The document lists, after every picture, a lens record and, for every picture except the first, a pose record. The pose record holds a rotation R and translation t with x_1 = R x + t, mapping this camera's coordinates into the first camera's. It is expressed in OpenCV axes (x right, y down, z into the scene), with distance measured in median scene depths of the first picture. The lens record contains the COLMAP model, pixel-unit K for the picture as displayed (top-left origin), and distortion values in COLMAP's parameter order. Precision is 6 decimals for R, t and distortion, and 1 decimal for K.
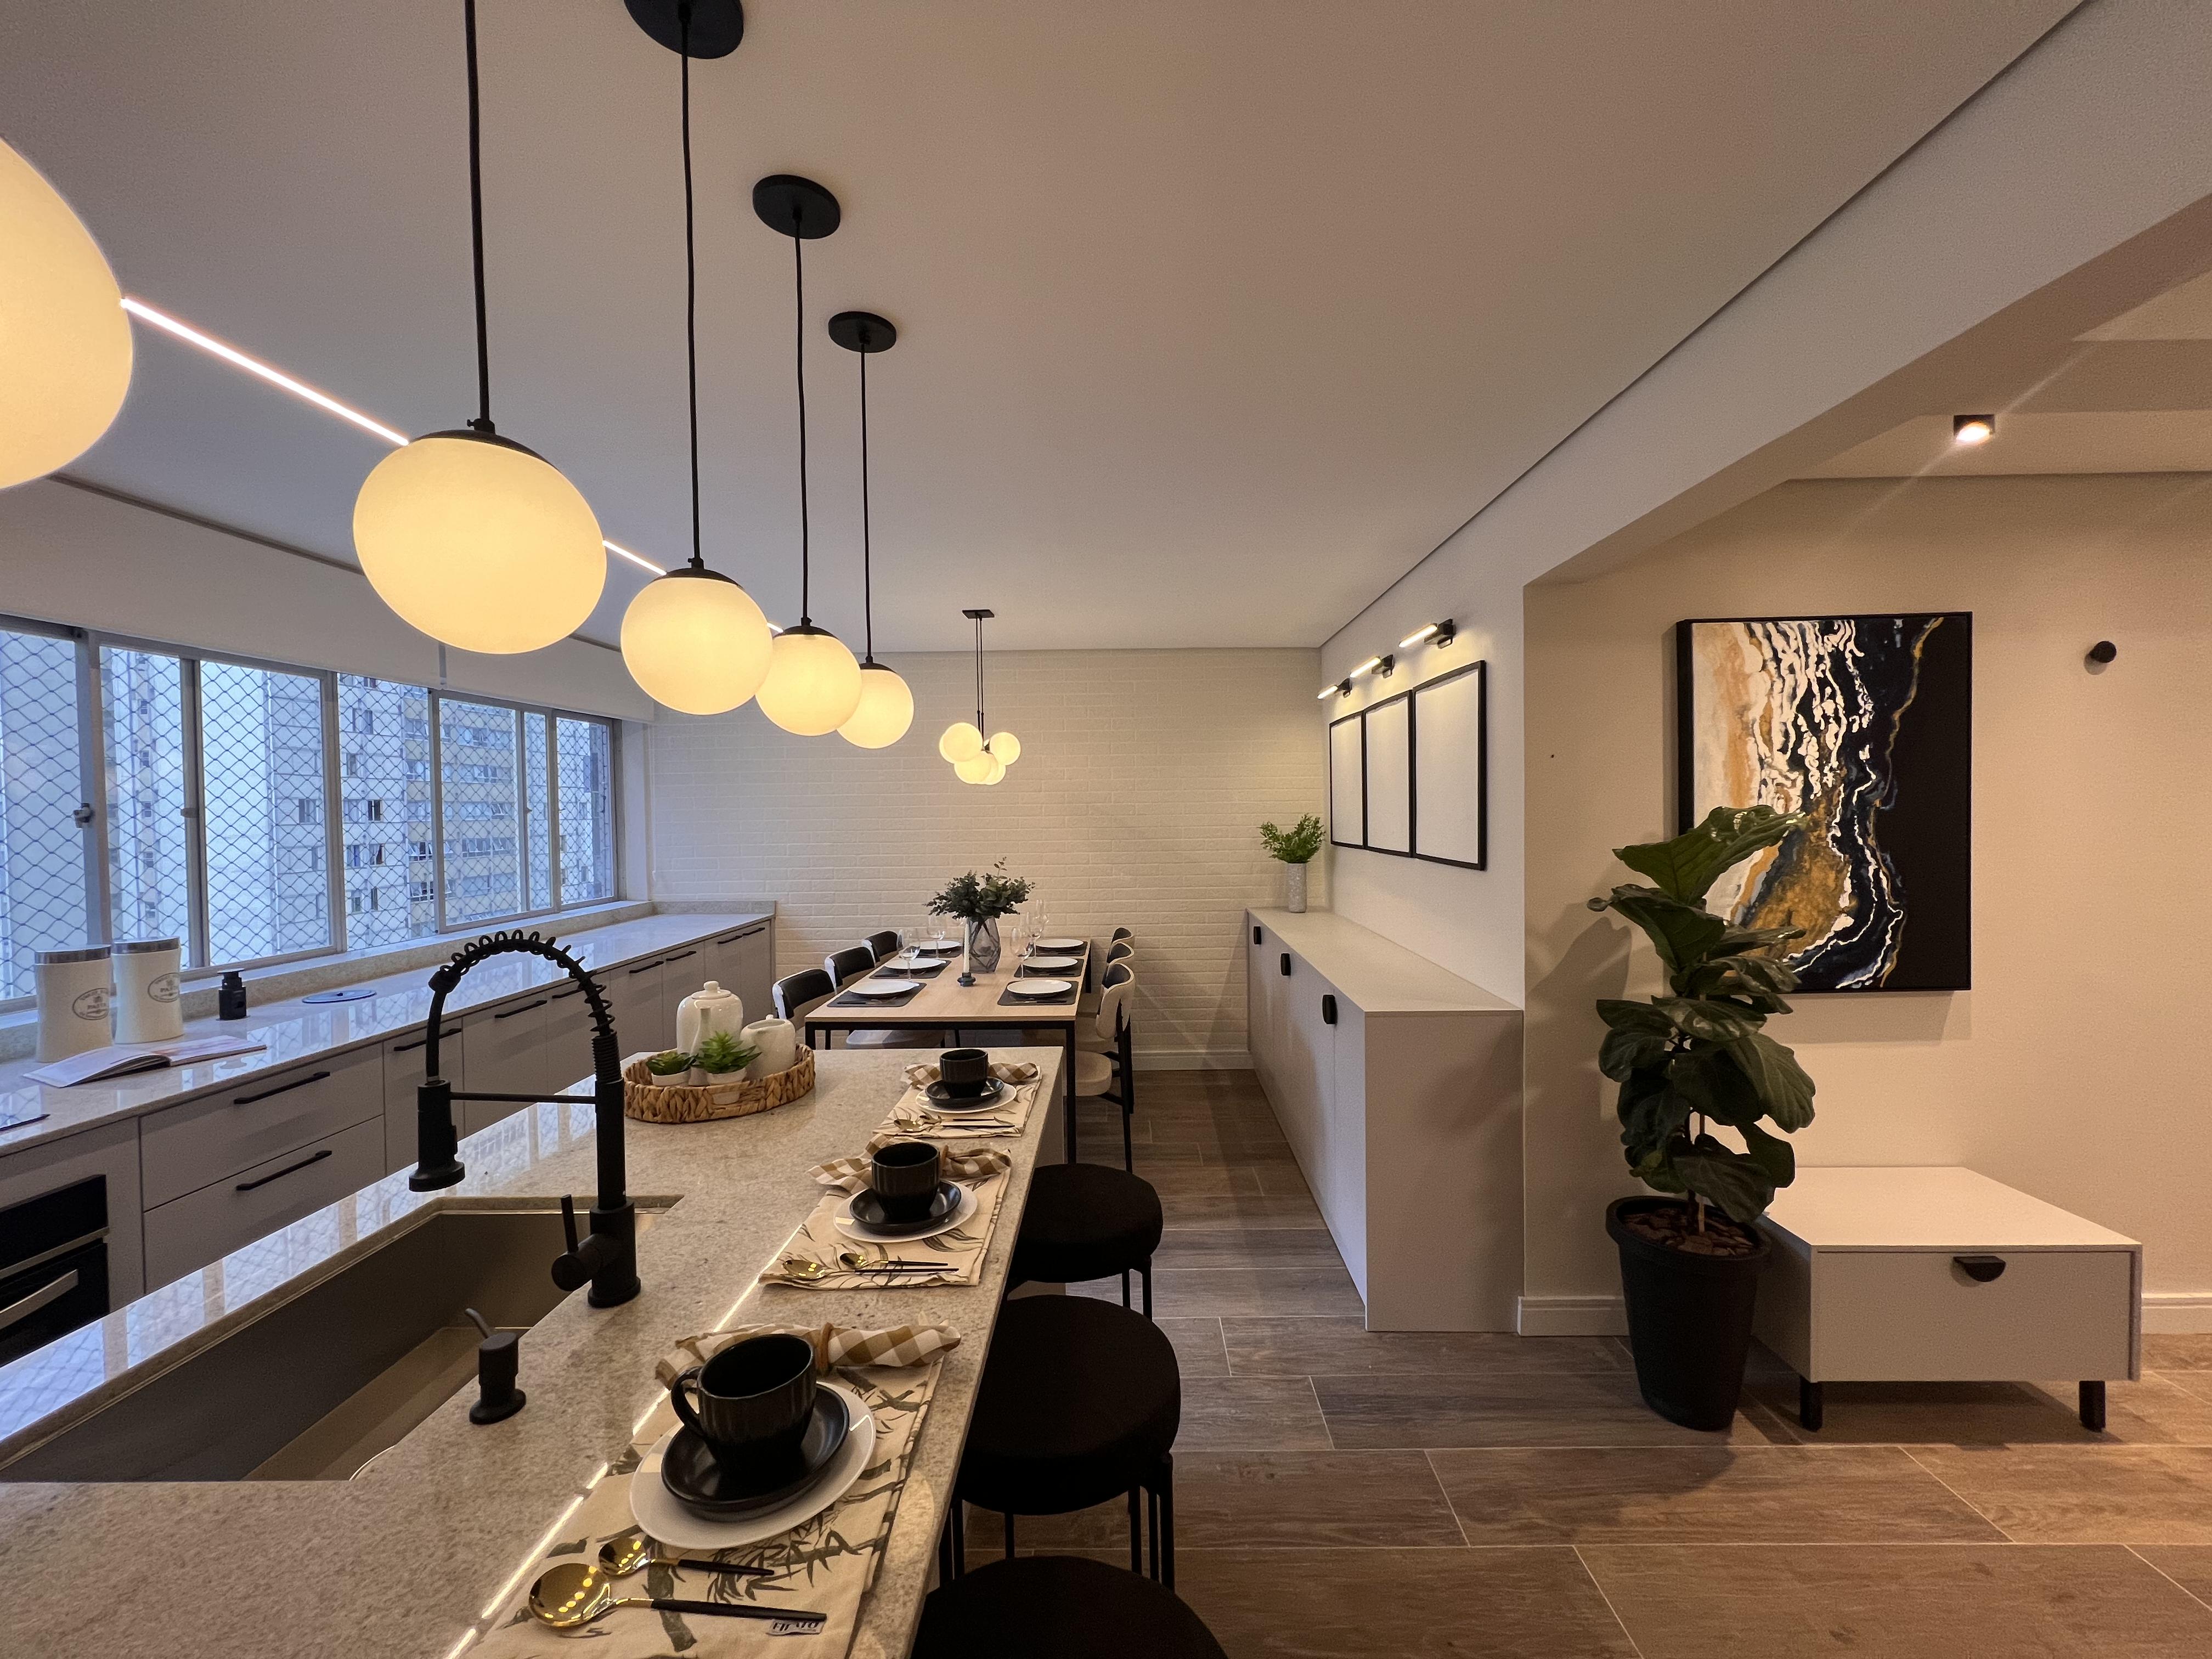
lens RADIAL K [[883.8, 0, 1108.7], [0, 883.8, 832.7], [0, 0, 1]] dist [-0.003402, 0.001758]
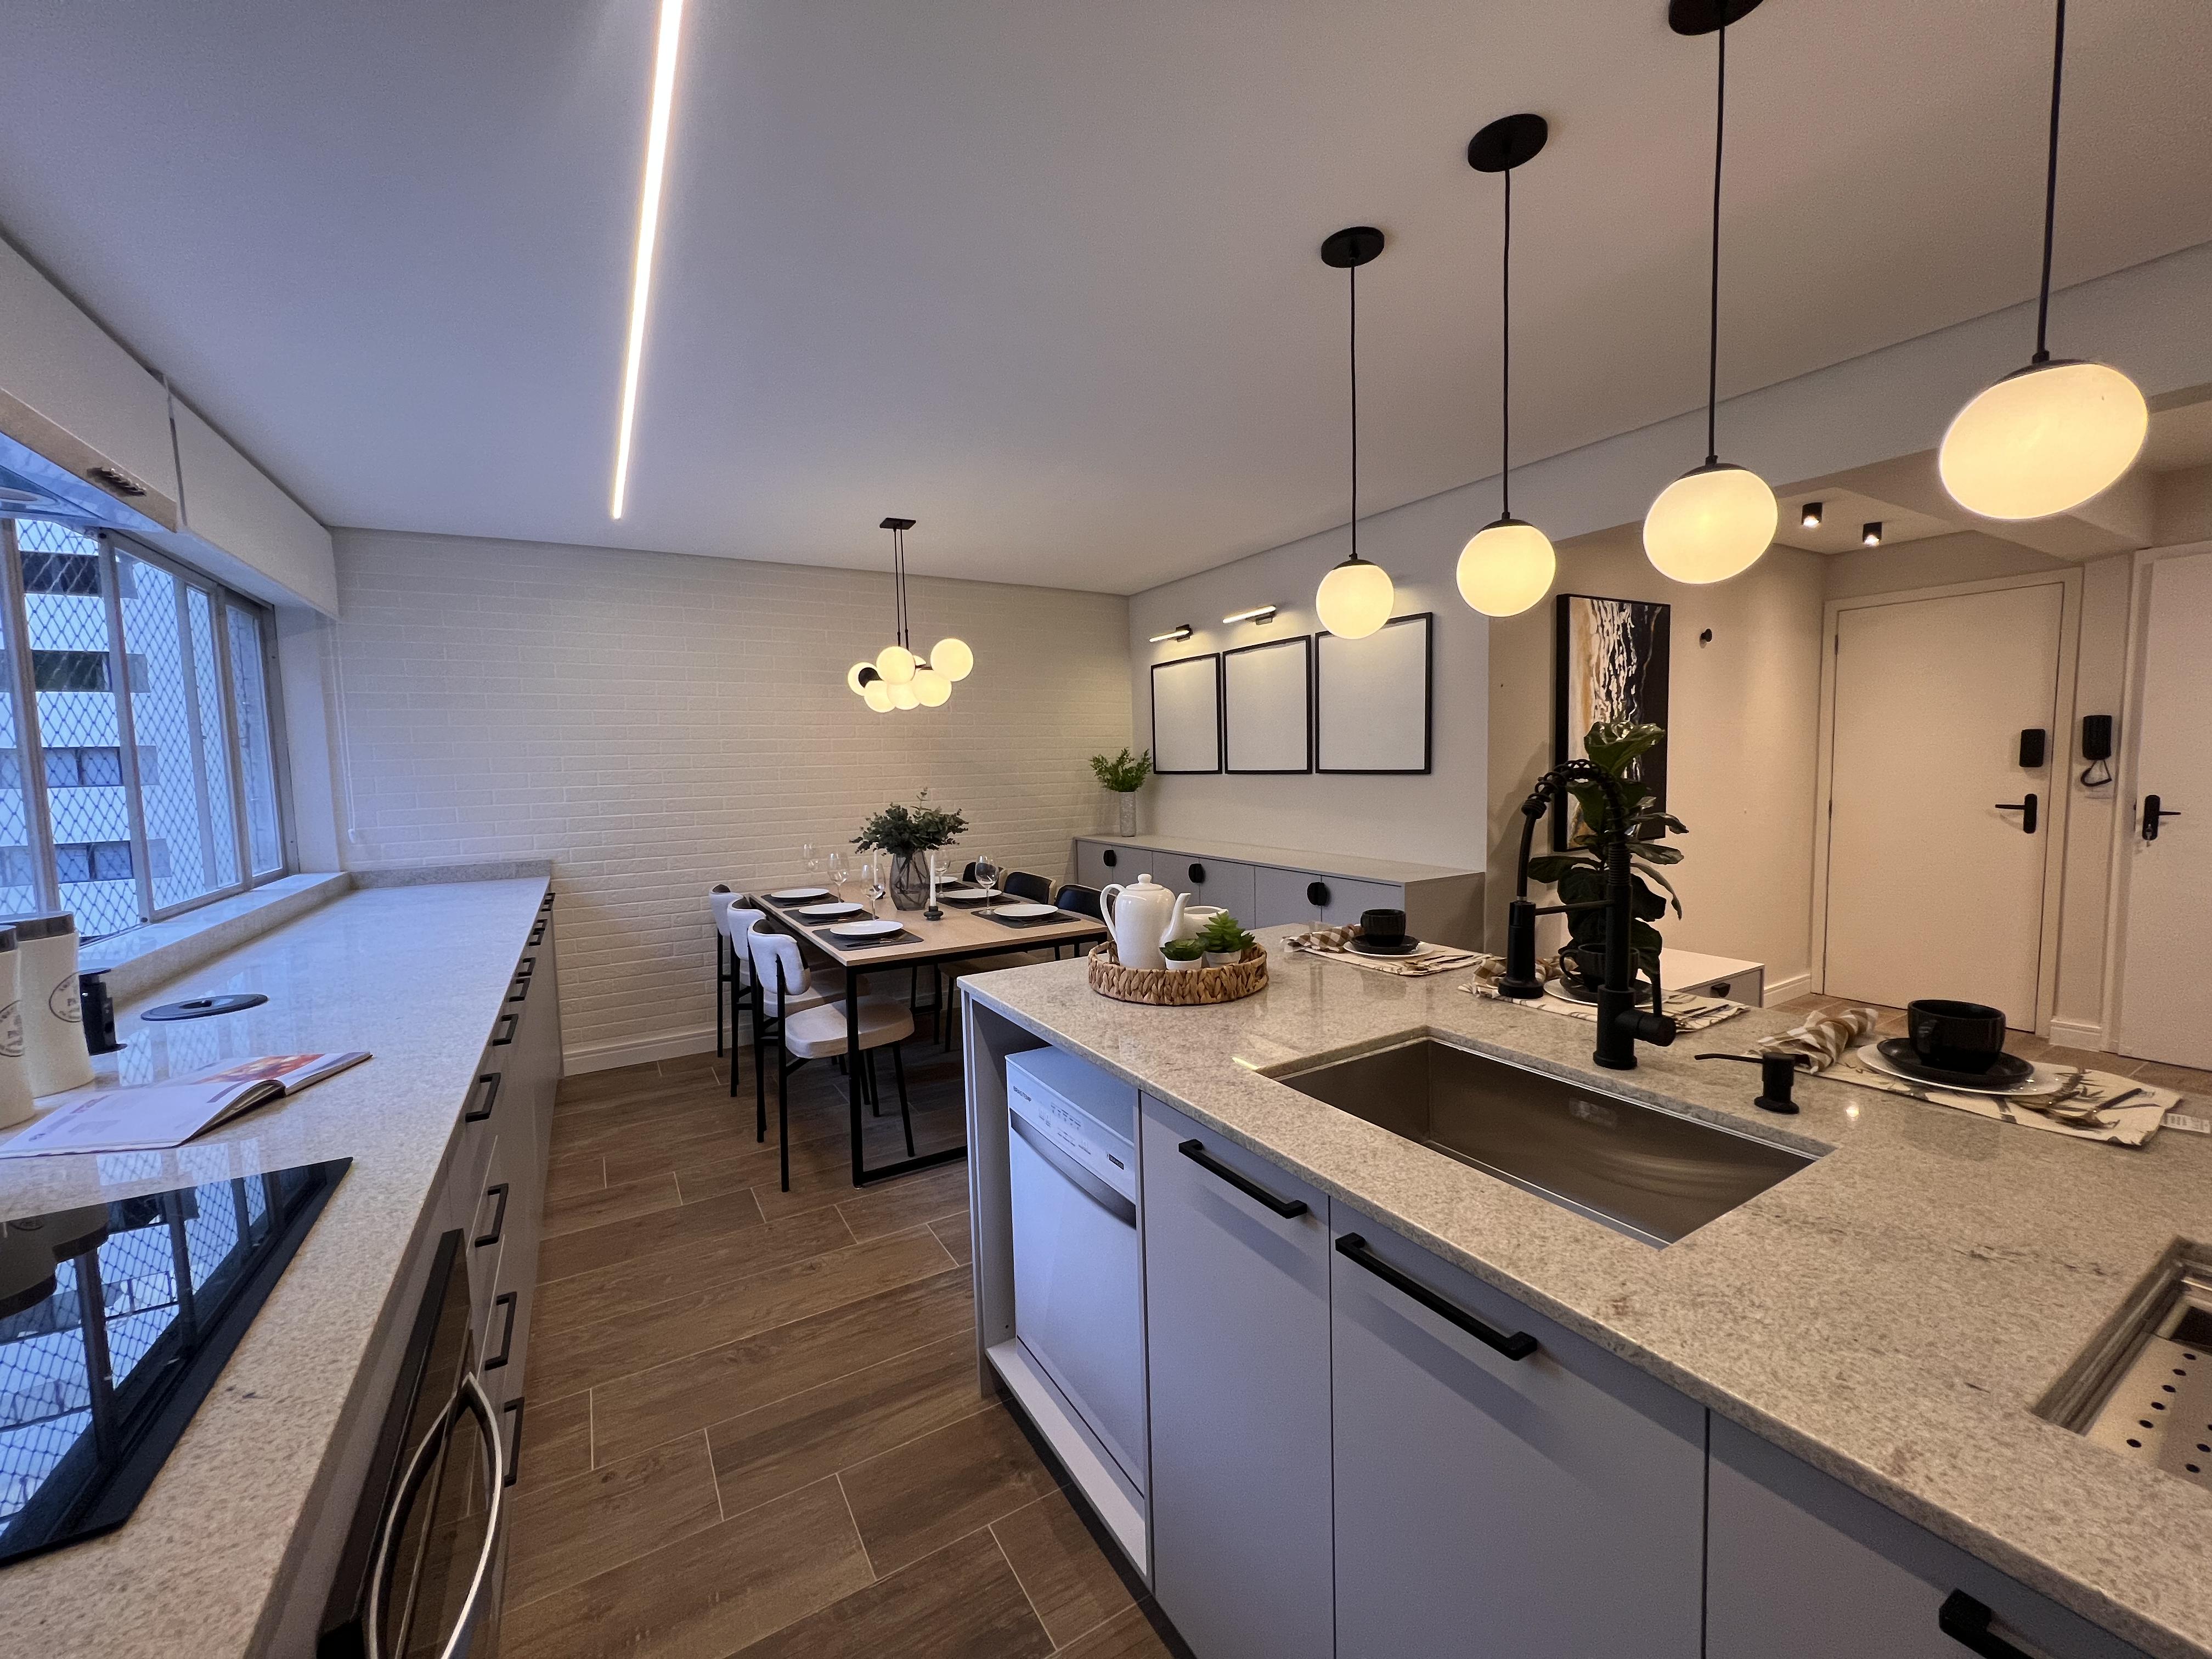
lens RADIAL K [[883.8, 0, 1108.6], [0, 883.8, 831.3], [0, 0, 1]] dist [-0.003402, 0.001758]
pose [[0.850930, -0.050098, 0.522885, -0.735323], [0.027926, 0.998348, 0.050206, 0.052870], [-0.524536, -0.028120, 0.850924, 0.143185]]
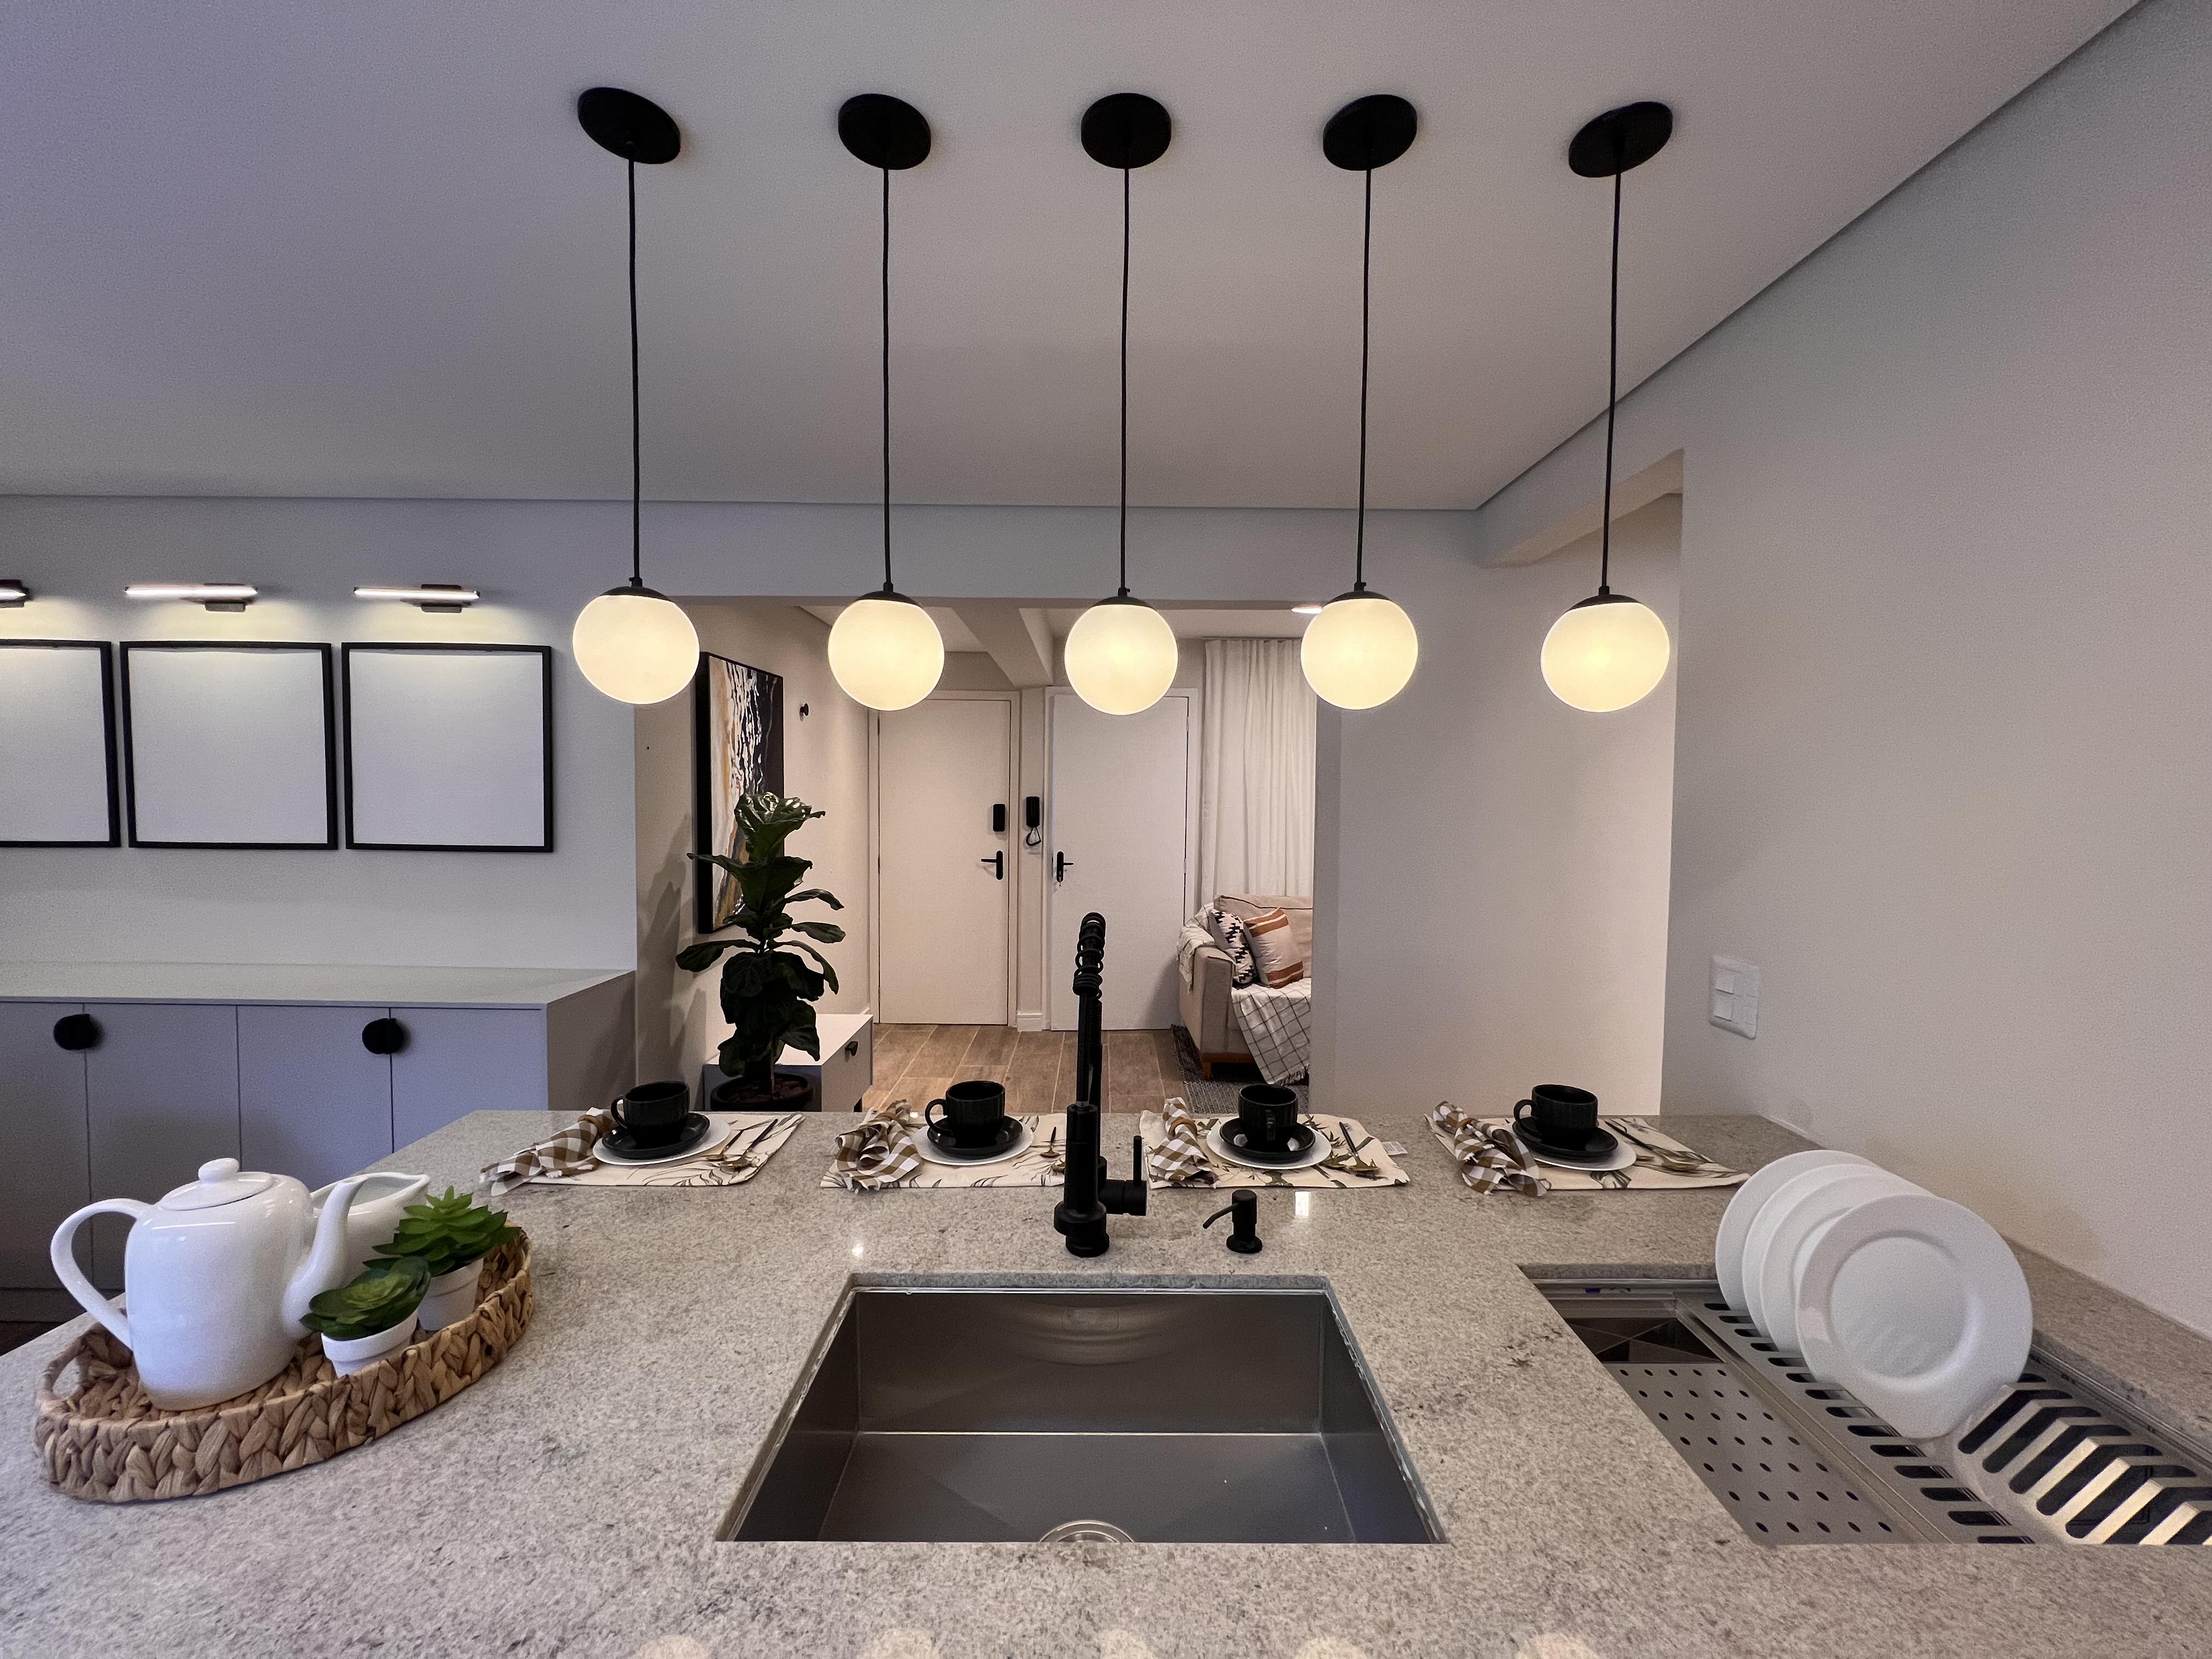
lens RADIAL K [[883.8, 0, 1108.9], [0, 883.8, 831.6], [0, 0, 1]] dist [-0.003402, 0.001758]
pose [[-0.022354, -0.031841, 0.999243, -0.669379], [0.016647, 0.999342, 0.032217, -0.003693], [-0.999612, 0.017355, -0.021809, 0.411362]]
